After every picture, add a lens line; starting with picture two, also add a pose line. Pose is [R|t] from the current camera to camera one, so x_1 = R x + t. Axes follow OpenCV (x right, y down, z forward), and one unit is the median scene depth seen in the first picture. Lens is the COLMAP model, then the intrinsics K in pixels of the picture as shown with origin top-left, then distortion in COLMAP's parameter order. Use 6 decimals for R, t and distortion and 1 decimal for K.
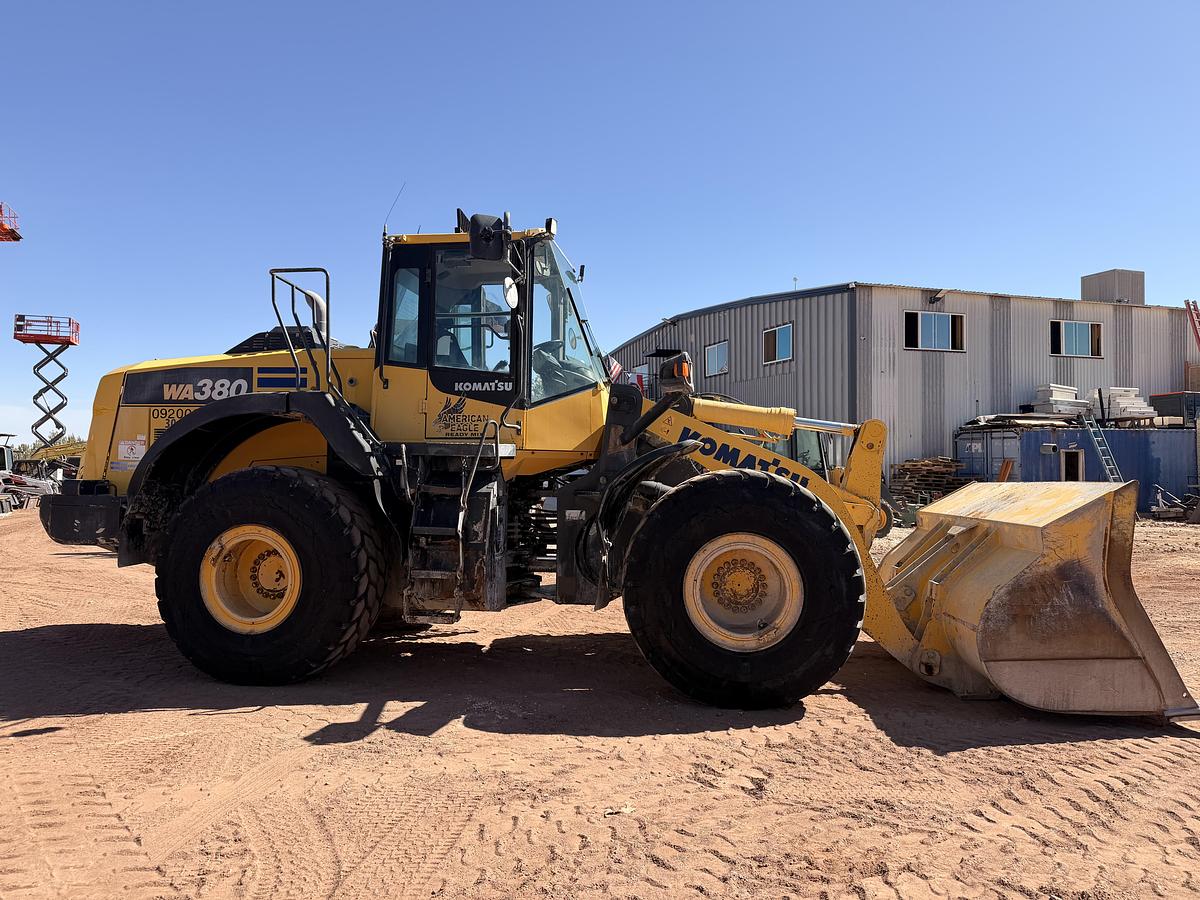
lens RADIAL K [[865.0, 0, 604.4], [0, 865.0, 445.8], [0, 0, 1]] dist [0.077511, -0.099512]
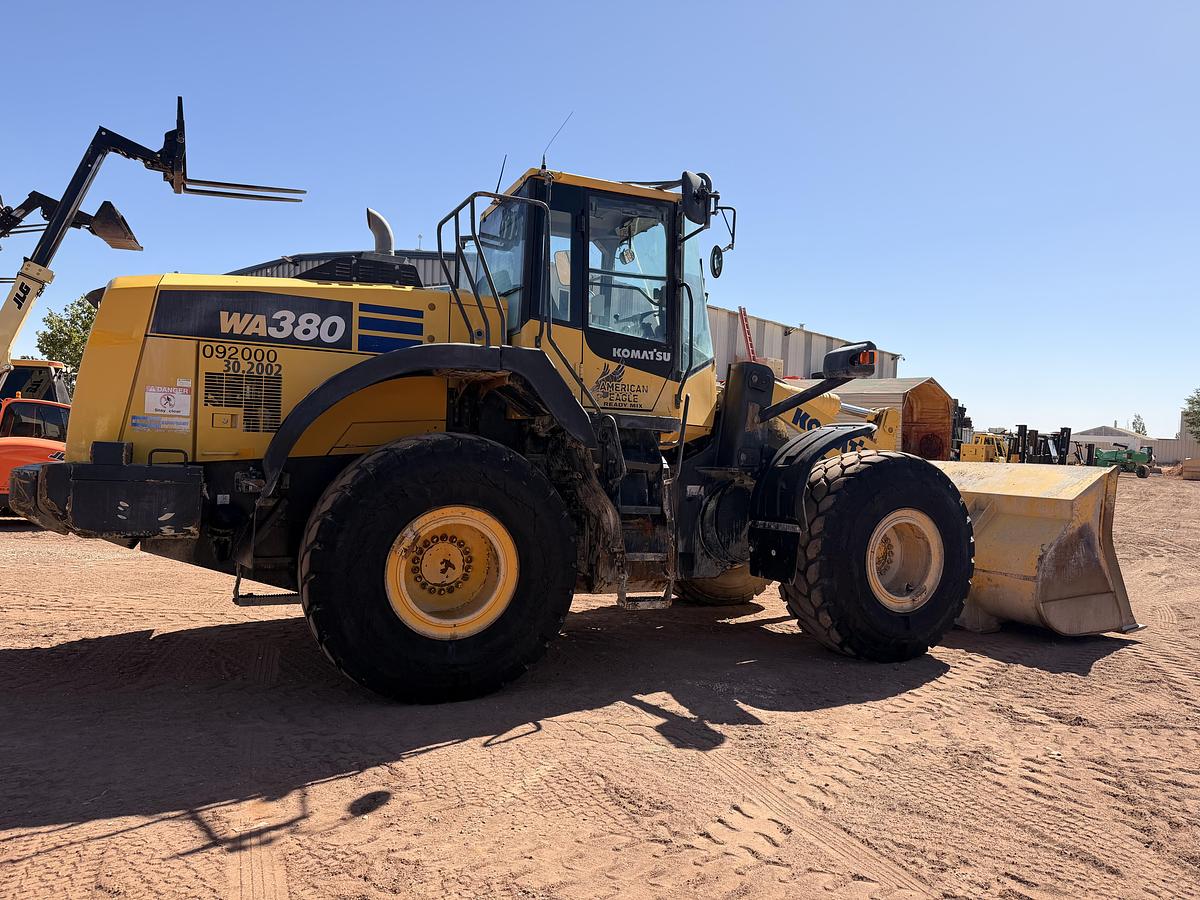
lens RADIAL K [[854.8, 0, 600.0], [0, 854.8, 450.0], [0, 0, 1]] dist [0.055439, -0.080027]
pose [[0.832865, 0.019609, 0.553128, -0.681027], [-0.051007, 0.997839, 0.041430, -0.001508], [-0.551120, -0.062719, 0.832065, 0.248388]]
